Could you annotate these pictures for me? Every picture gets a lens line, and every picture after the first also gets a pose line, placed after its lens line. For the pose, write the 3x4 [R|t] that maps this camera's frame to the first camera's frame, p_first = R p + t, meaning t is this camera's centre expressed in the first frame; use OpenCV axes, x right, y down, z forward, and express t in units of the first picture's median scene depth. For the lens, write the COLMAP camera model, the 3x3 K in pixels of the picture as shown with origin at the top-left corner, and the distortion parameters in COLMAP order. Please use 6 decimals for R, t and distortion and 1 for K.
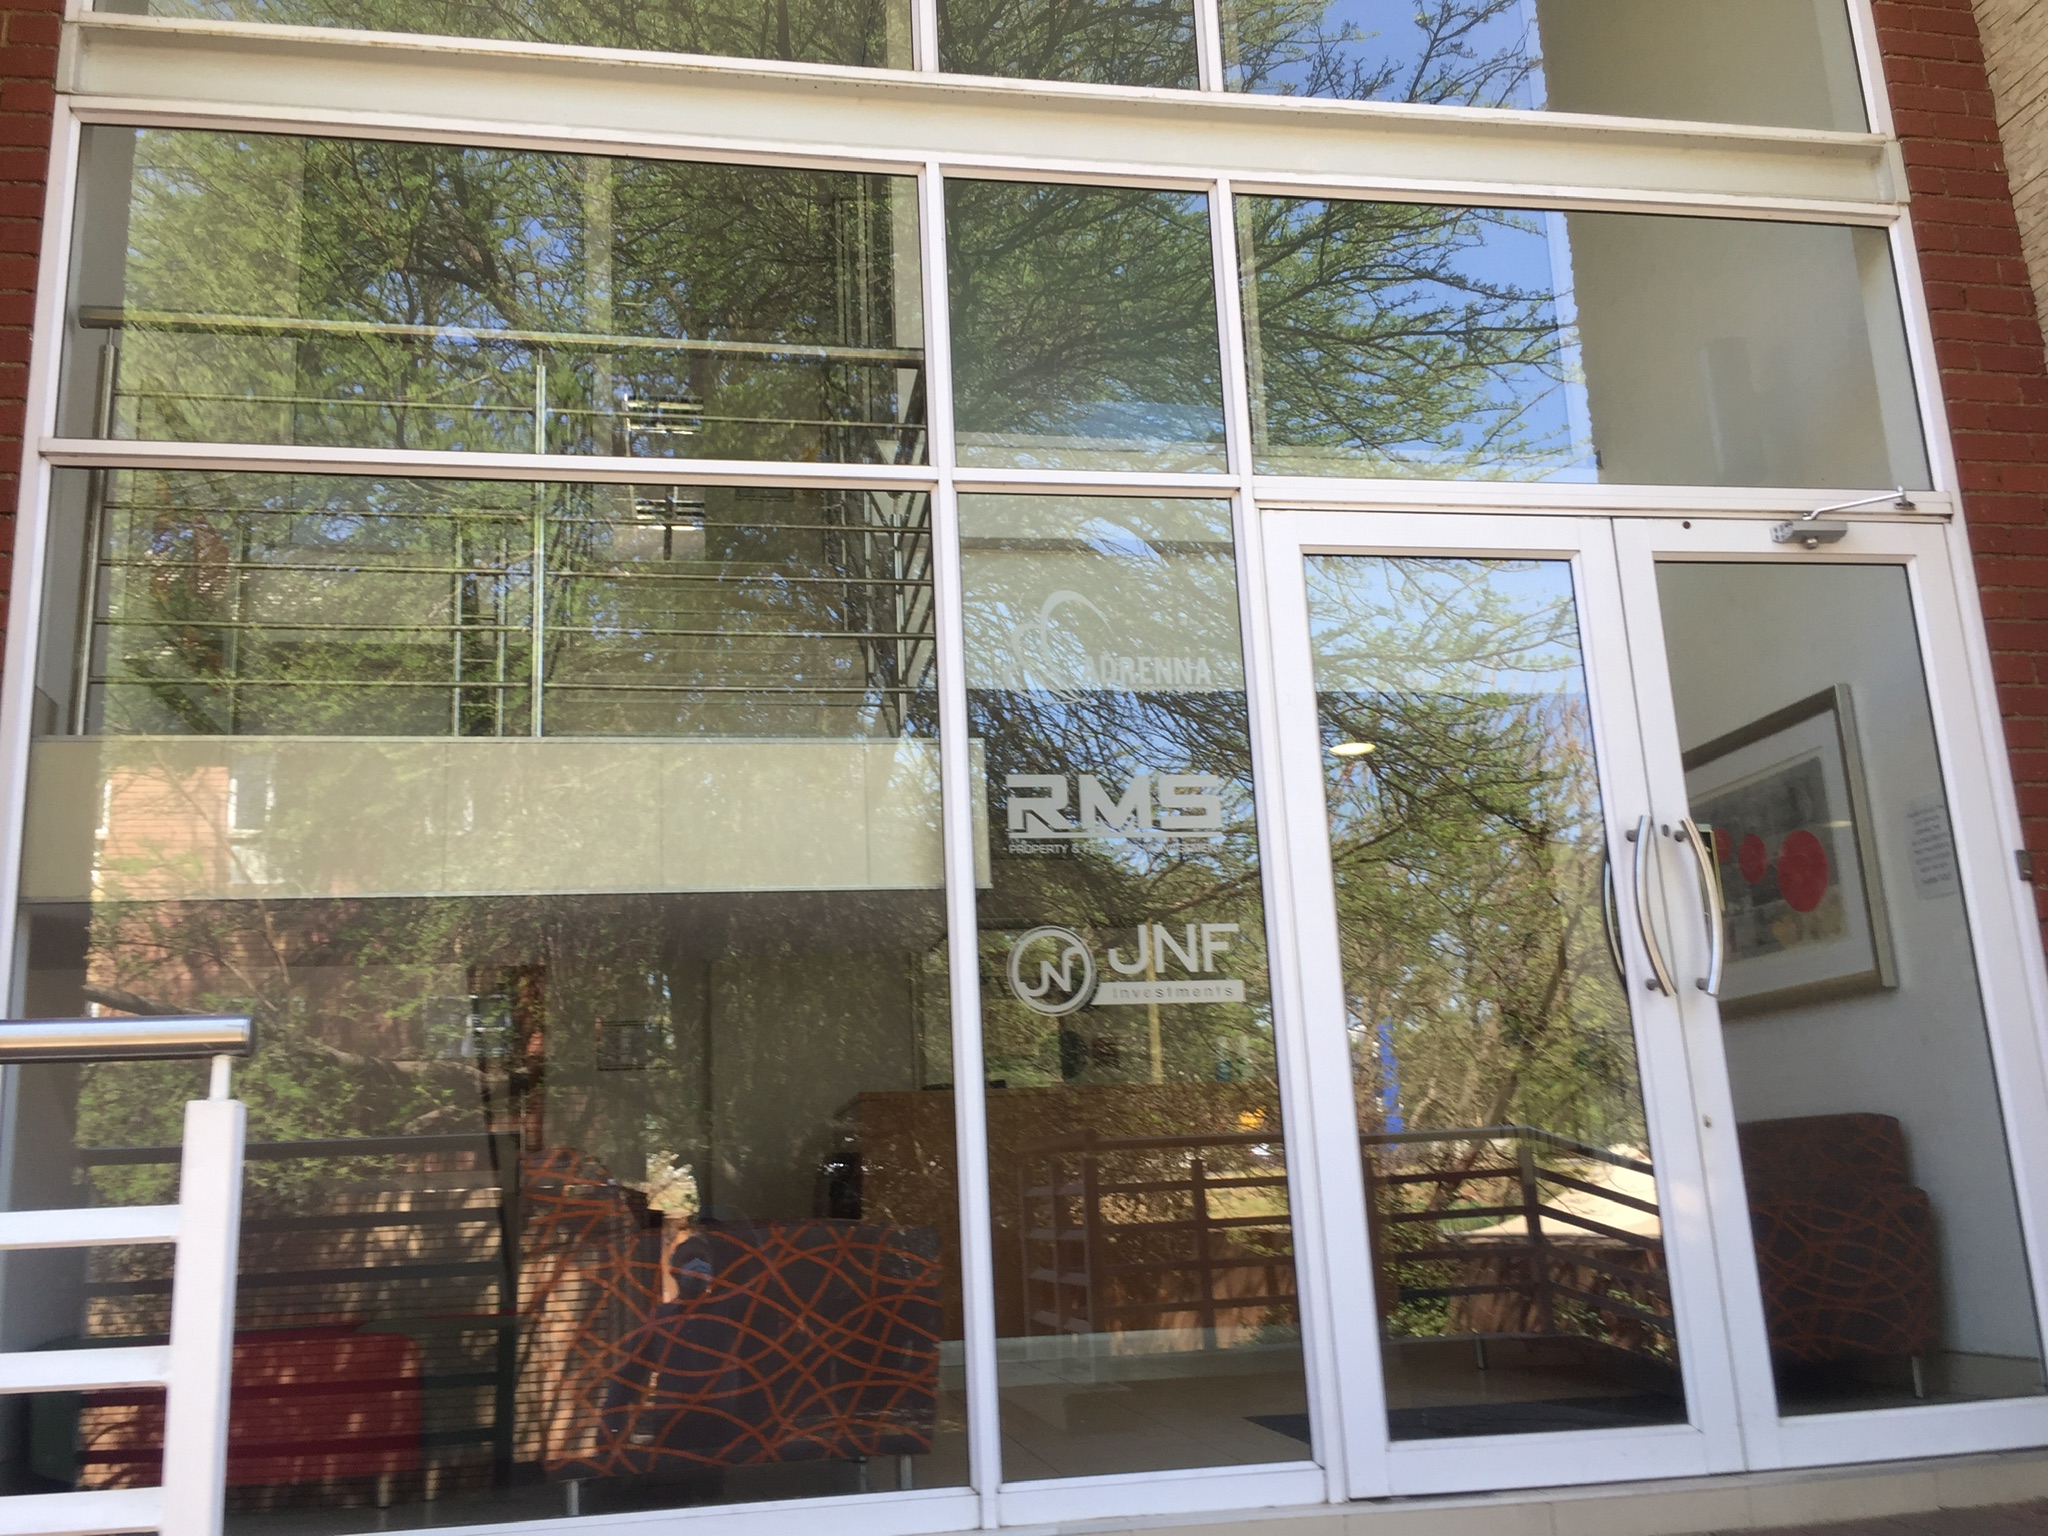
lens RADIAL K [[1772.2, 0, 1000.9], [0, 1772.2, 754.5], [0, 0, 1]] dist [0.105508, -0.182002]
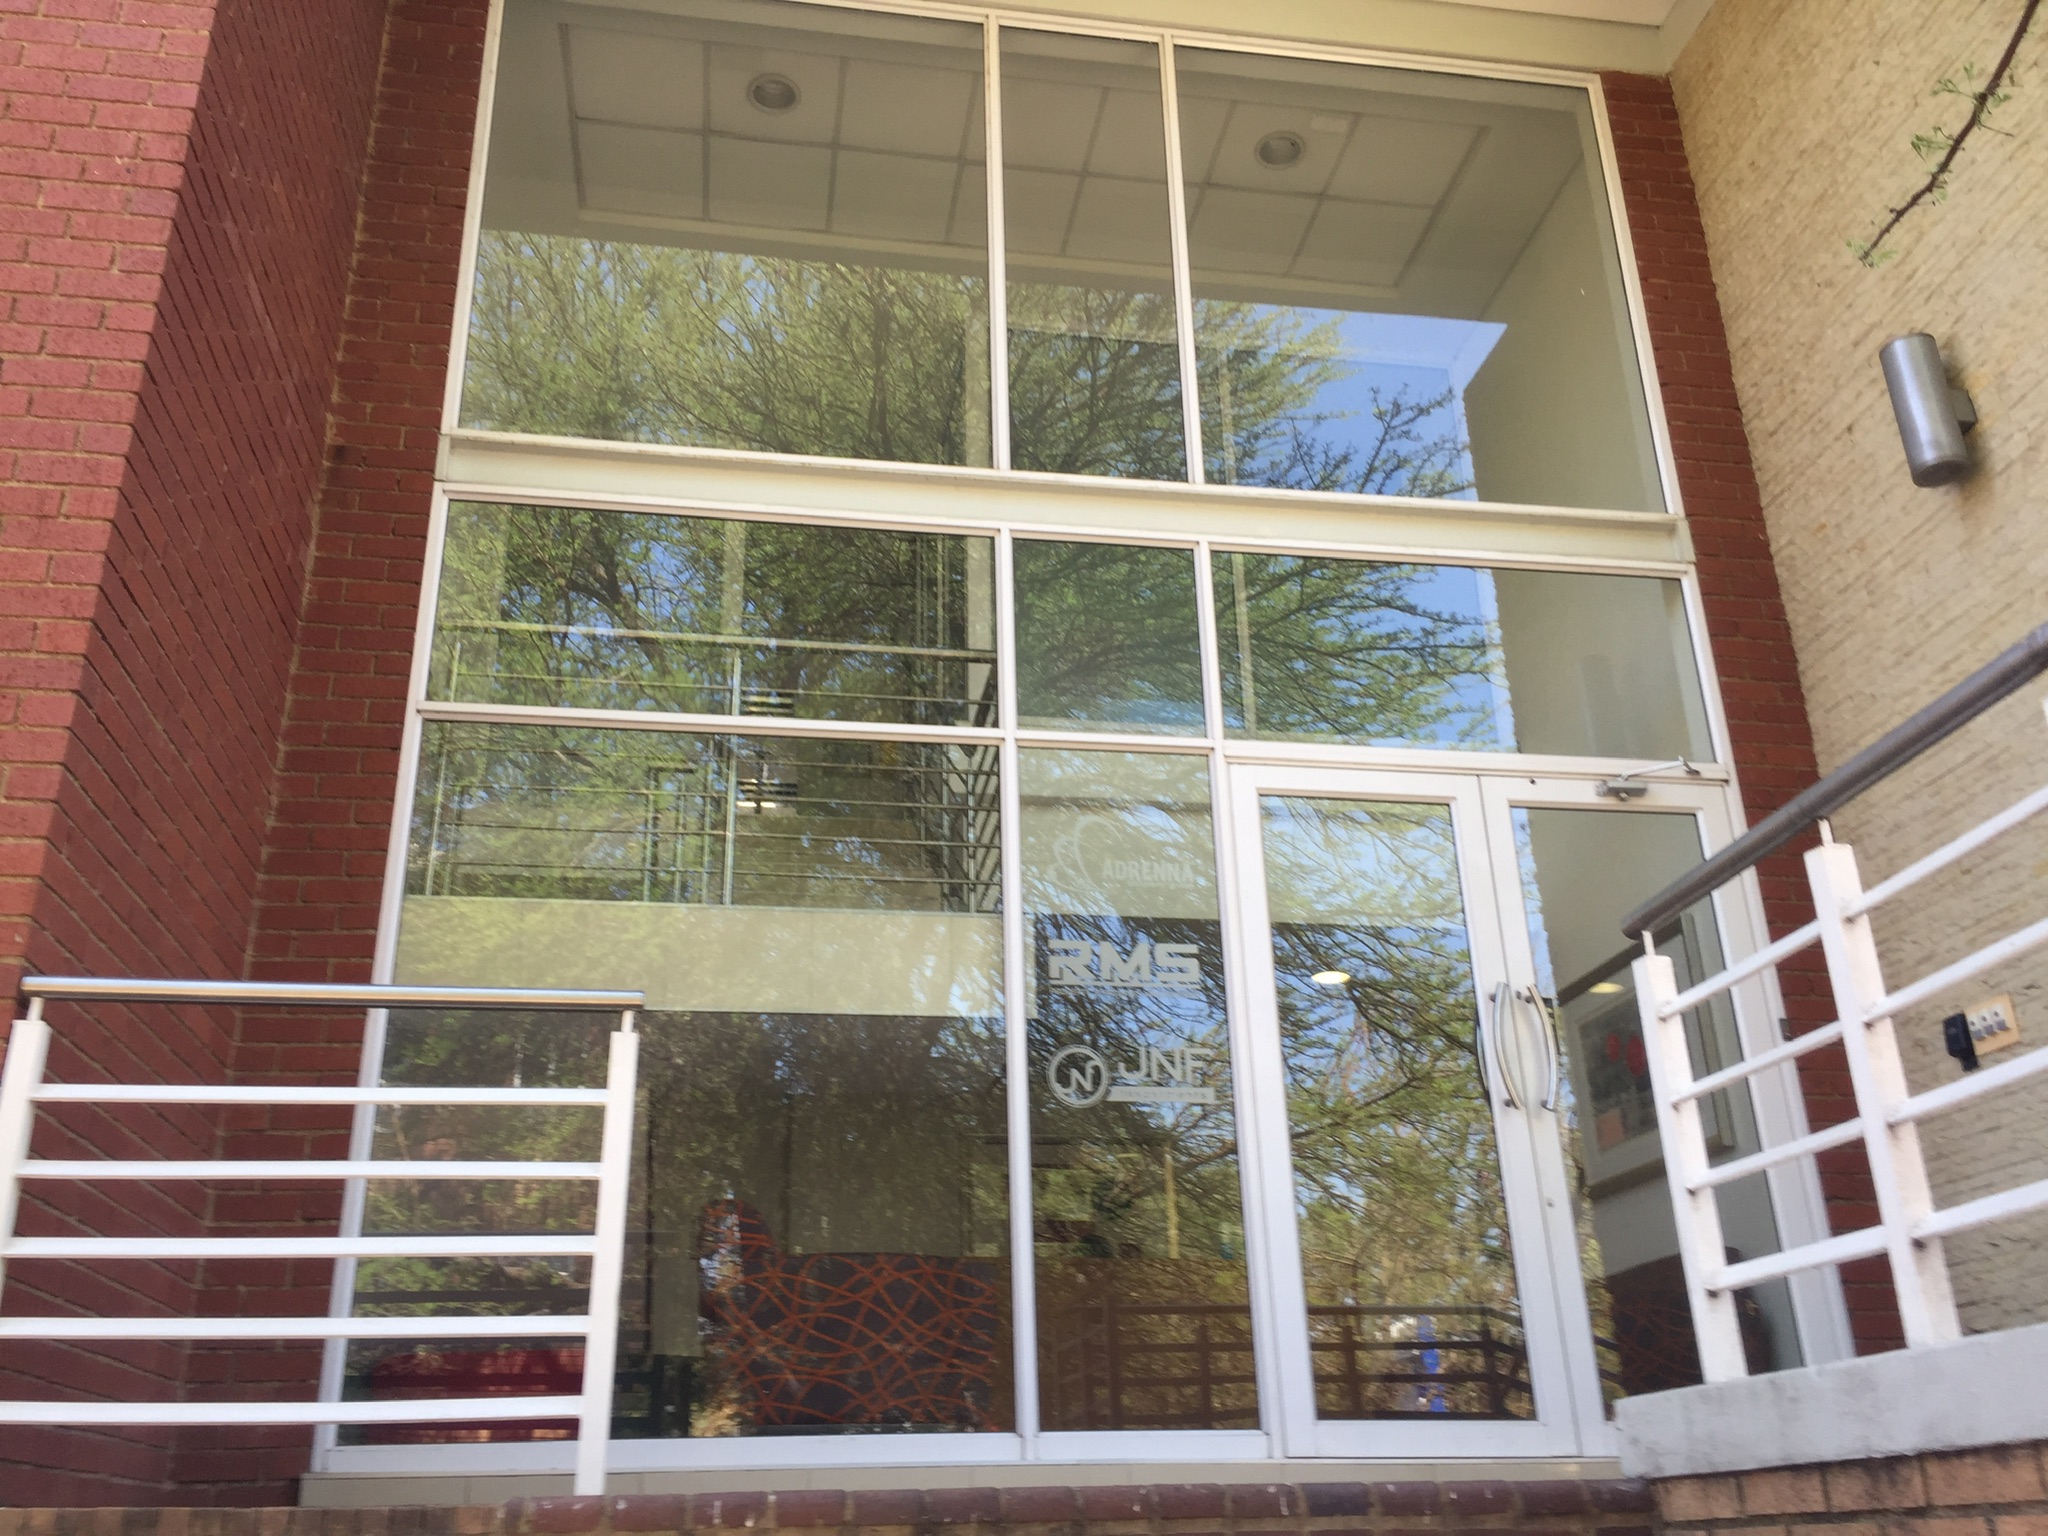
lens RADIAL K [[1681.9, 0, 1024.0], [0, 1681.9, 768.0], [0, 0, 1]] dist [0.043654, 0.002019]
pose [[0.999803, 0.015018, -0.013007, -0.000972], [-0.016886, 0.987289, -0.158036, 0.071261], [0.010468, 0.158225, 0.987348, -0.291059]]
